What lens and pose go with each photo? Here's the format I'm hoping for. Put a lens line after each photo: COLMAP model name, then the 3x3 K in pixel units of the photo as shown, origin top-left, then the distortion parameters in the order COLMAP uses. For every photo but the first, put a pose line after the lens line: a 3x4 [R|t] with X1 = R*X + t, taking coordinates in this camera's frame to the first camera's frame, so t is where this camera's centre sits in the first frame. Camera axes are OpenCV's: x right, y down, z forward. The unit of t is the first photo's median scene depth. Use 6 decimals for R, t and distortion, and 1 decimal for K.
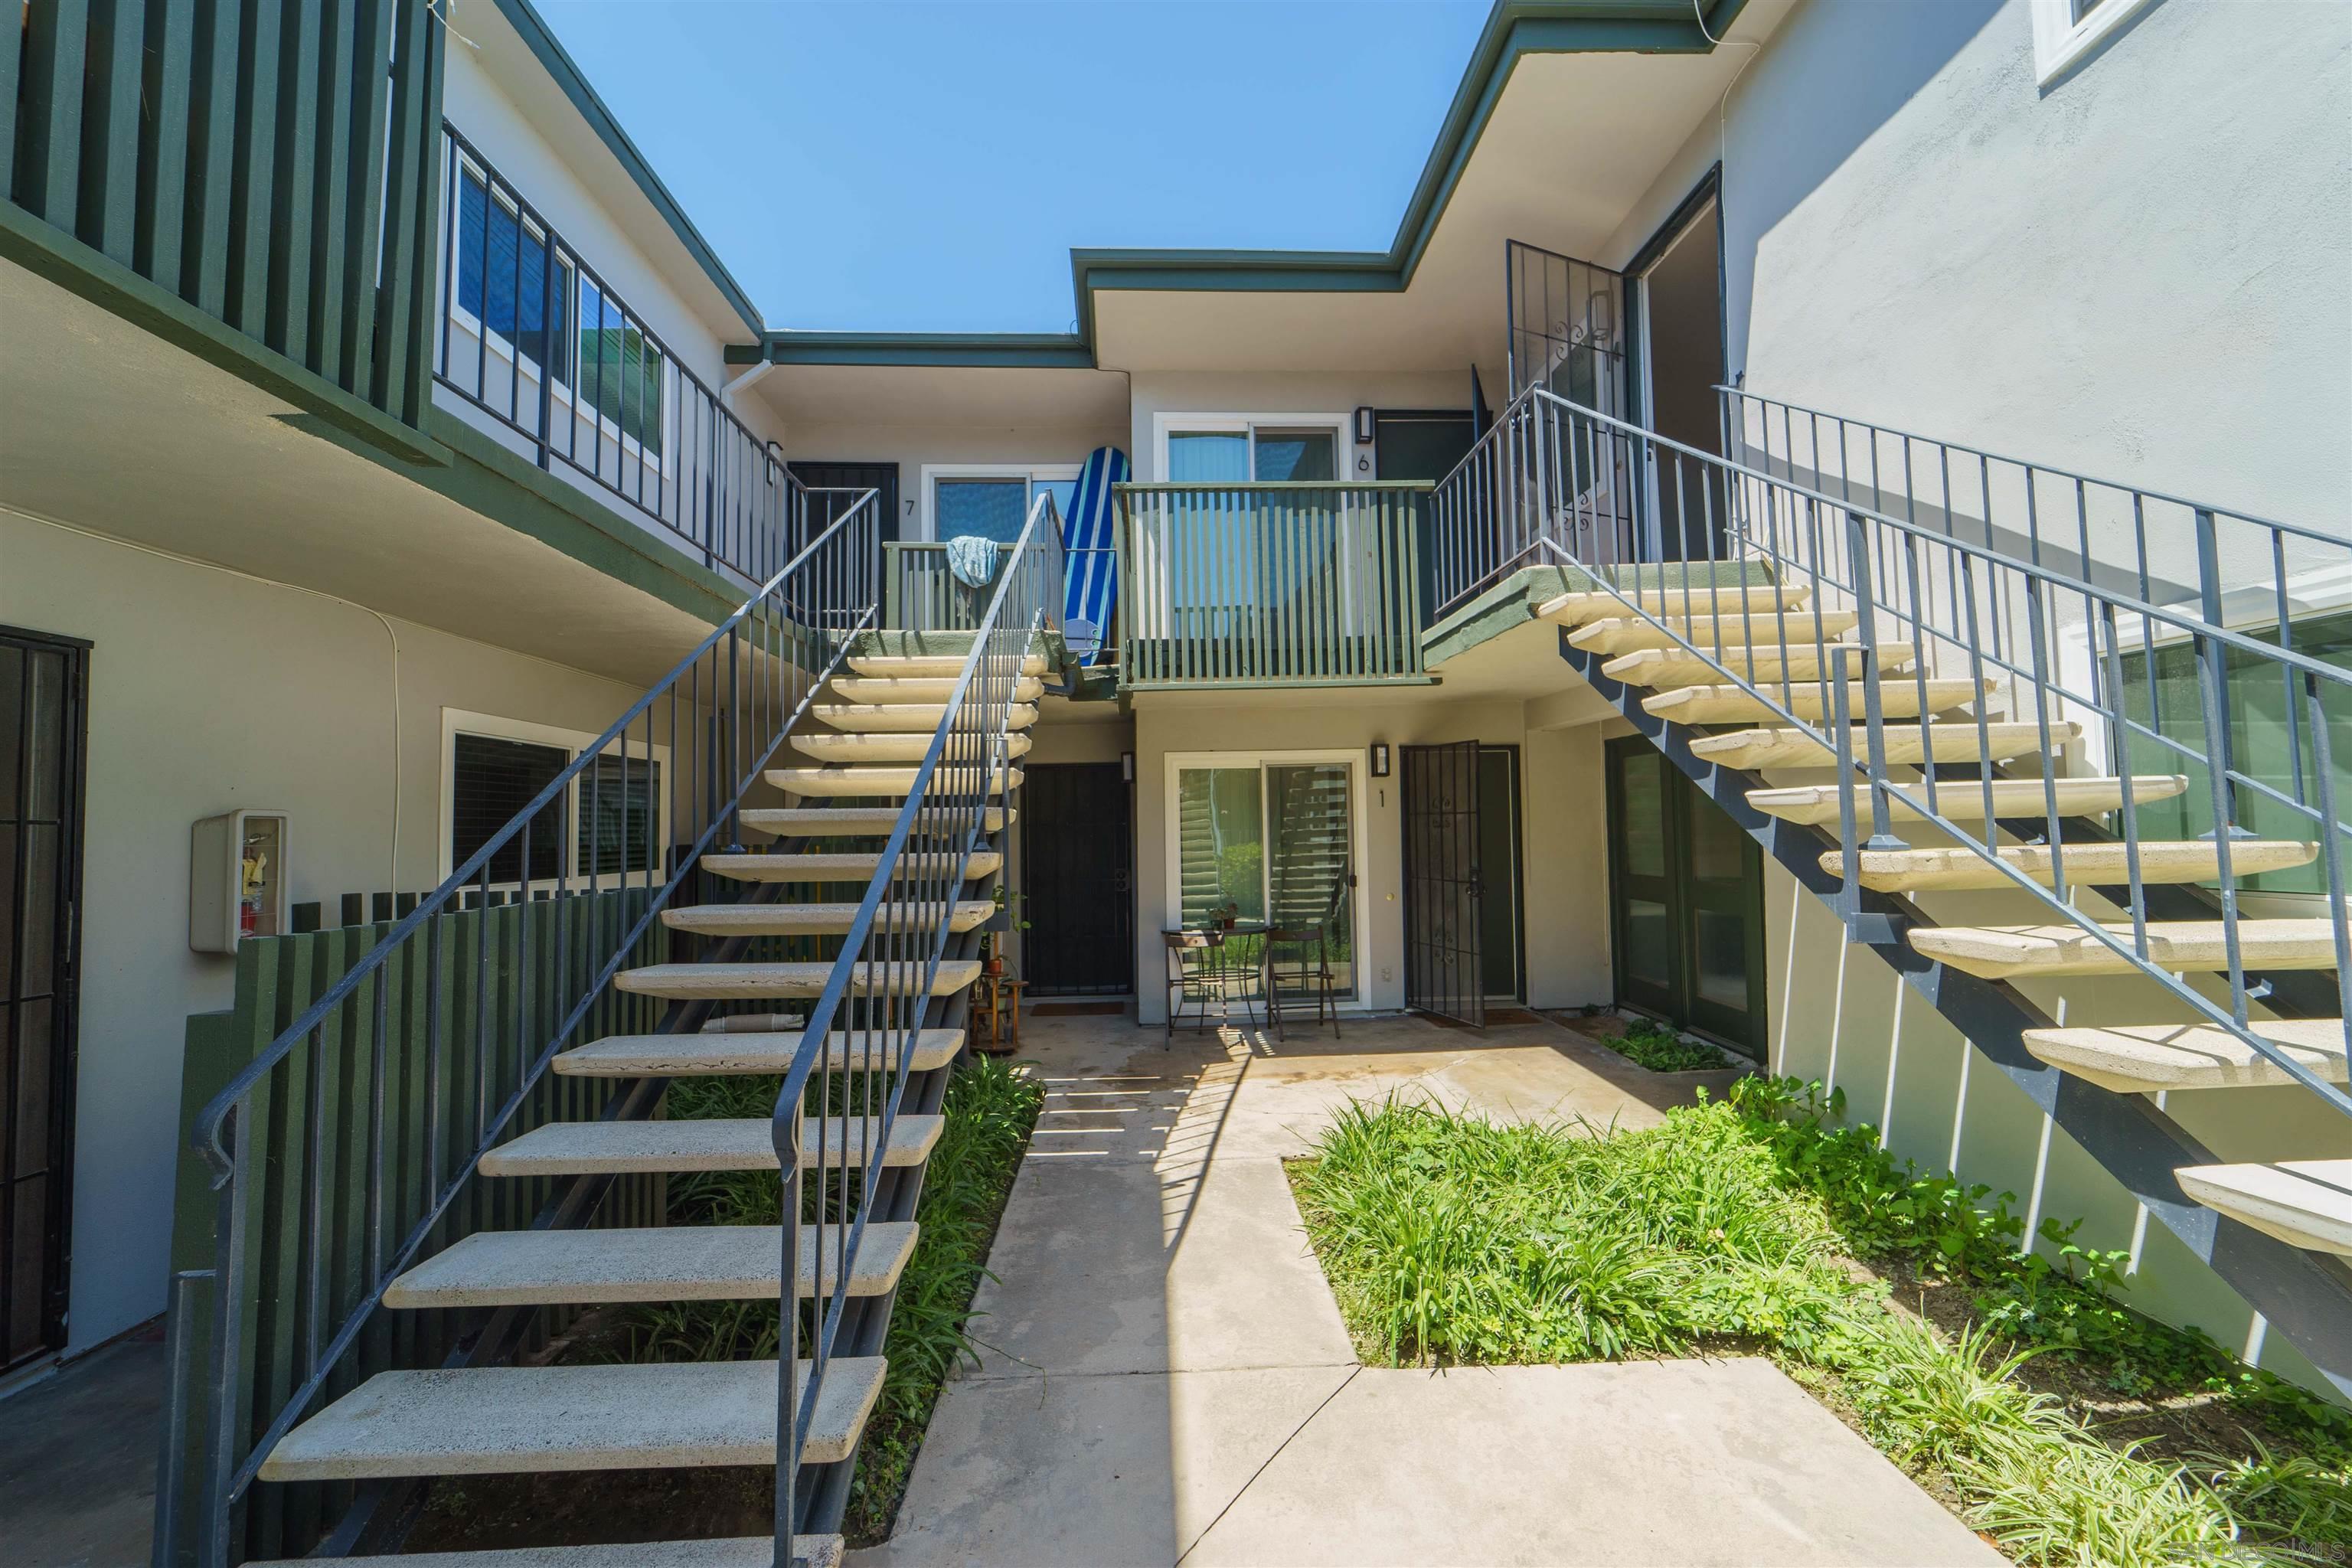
lens RADIAL K [[936.3, 0, 1182.6], [0, 936.3, 788.8], [0, 0, 1]] dist [0.004198, -0.002278]
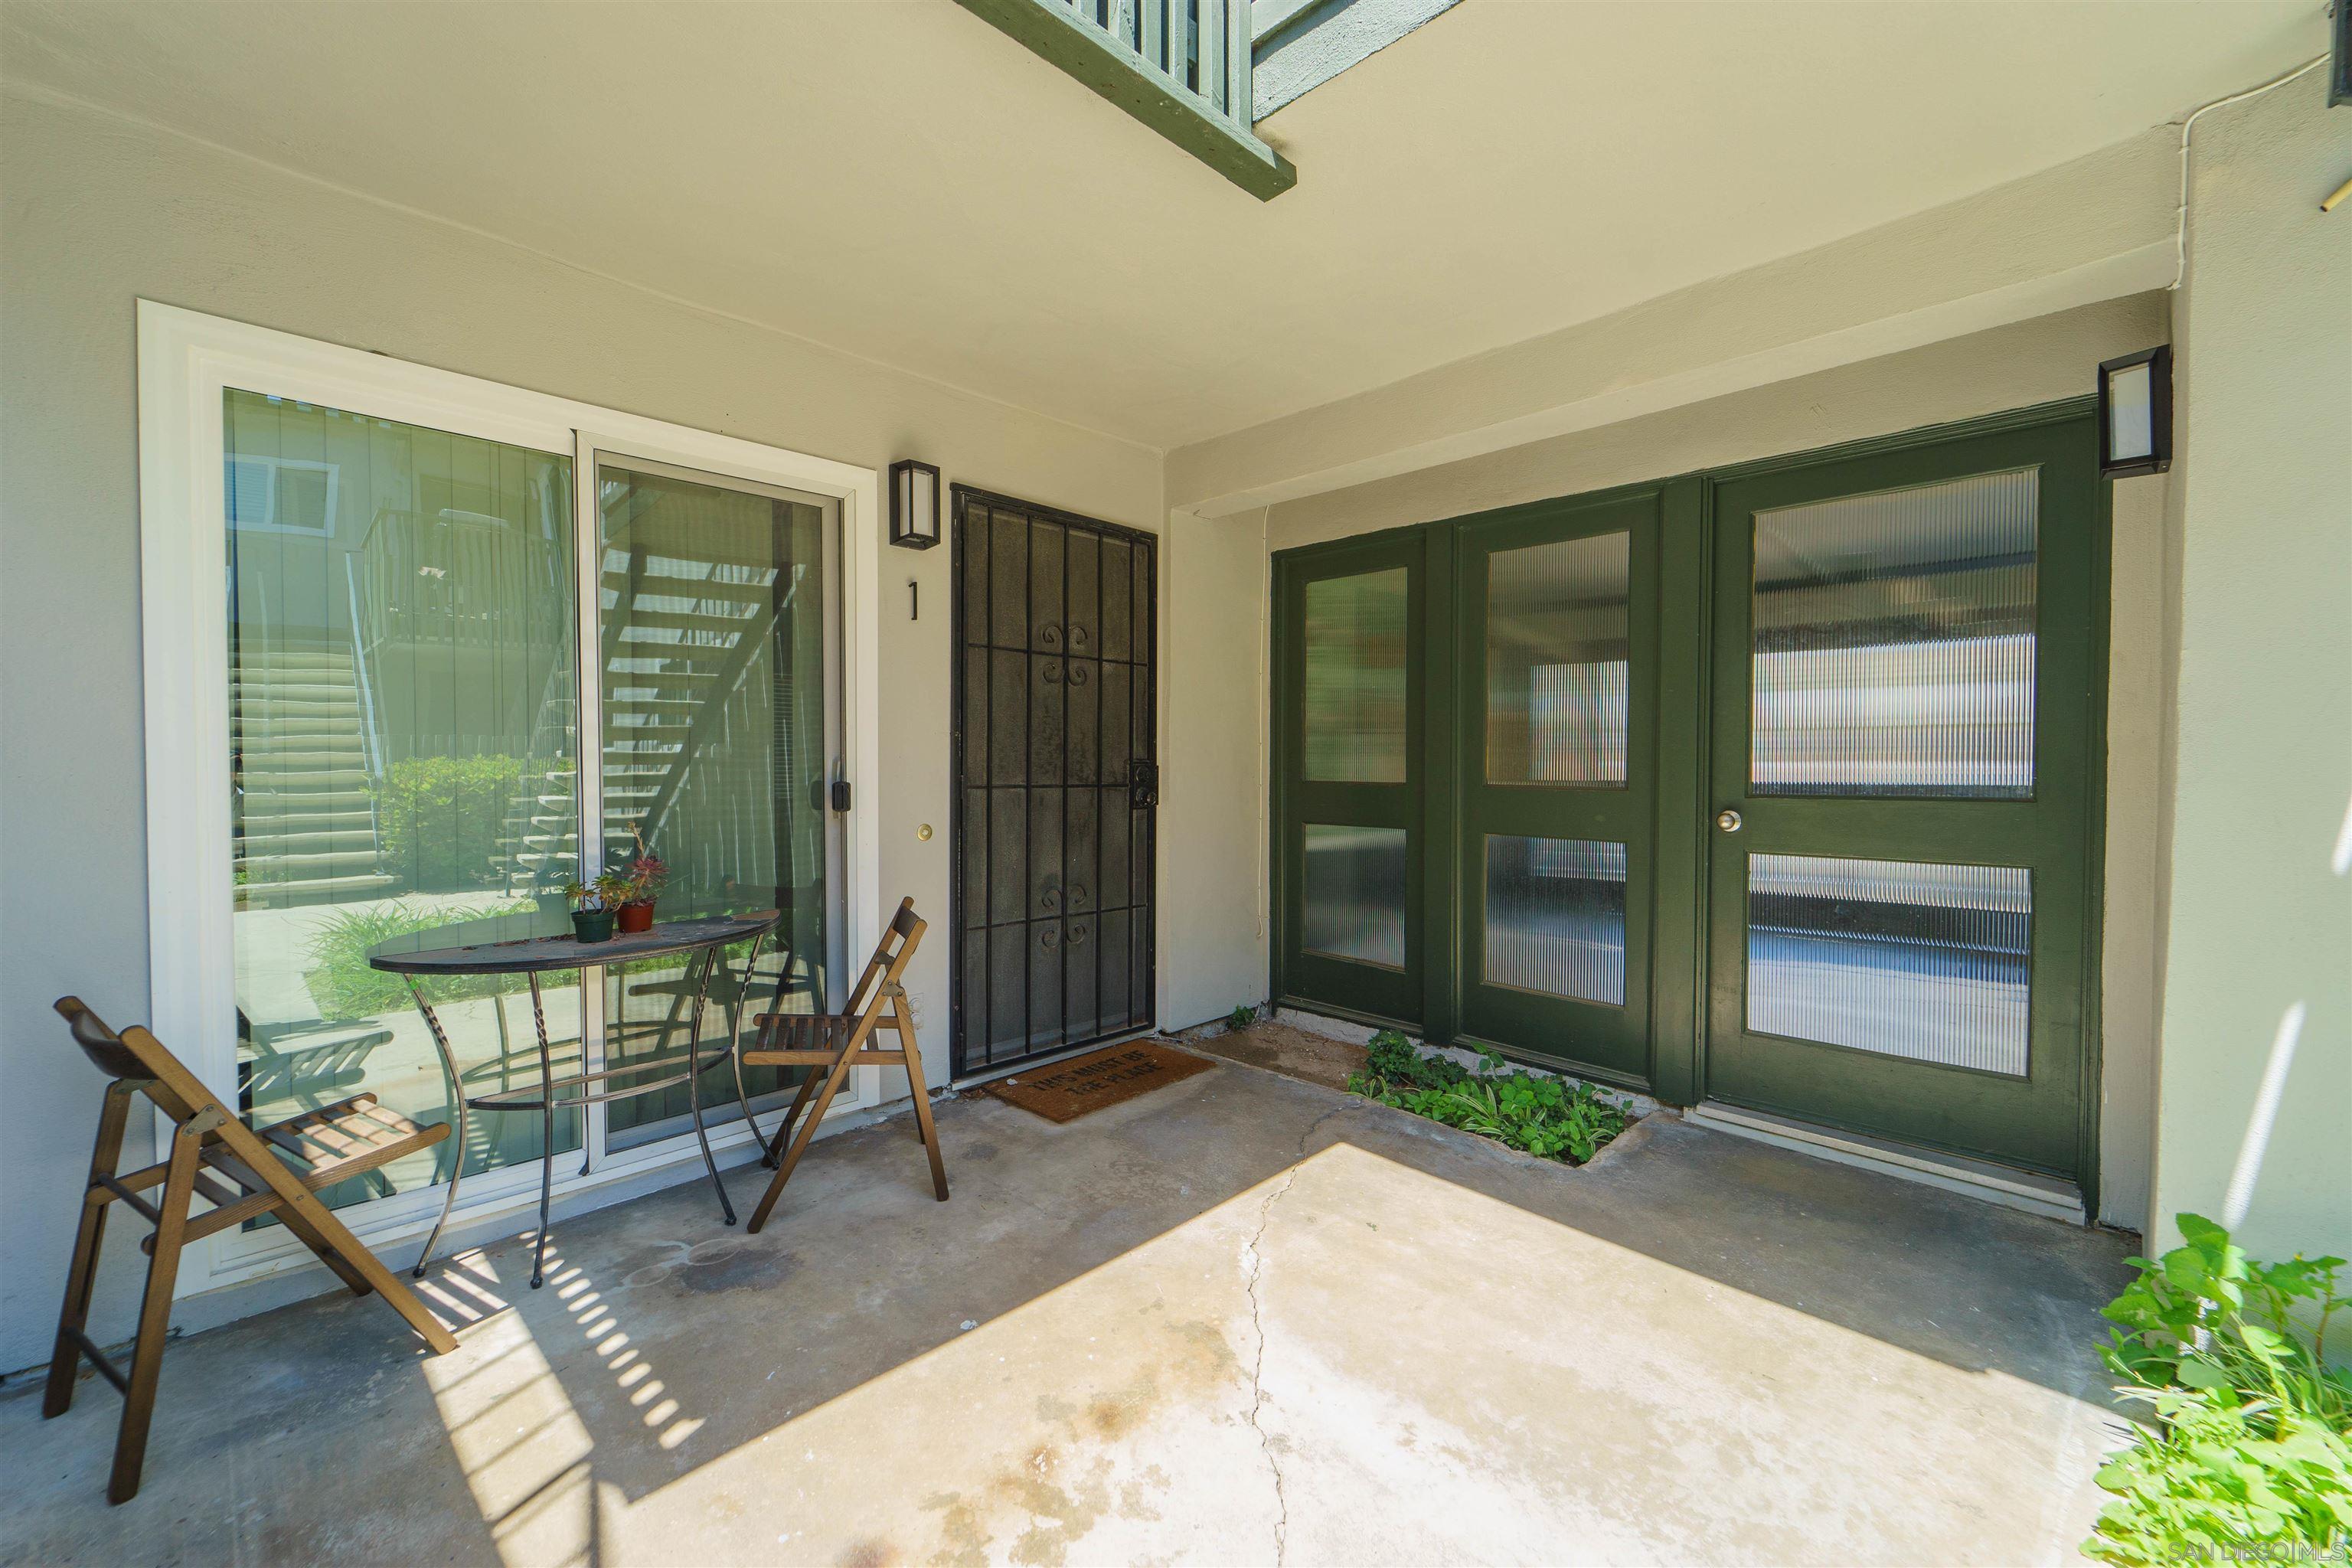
lens RADIAL K [[936.3, 0, 1178.8], [0, 936.3, 783.1], [0, 0, 1]] dist [0.004198, -0.002278]
pose [[0.730282, 0.005907, 0.683120, 0.020568], [-0.045760, 0.998140, 0.040288, 0.108416], [-0.681612, -0.060682, 0.729194, 0.943547]]
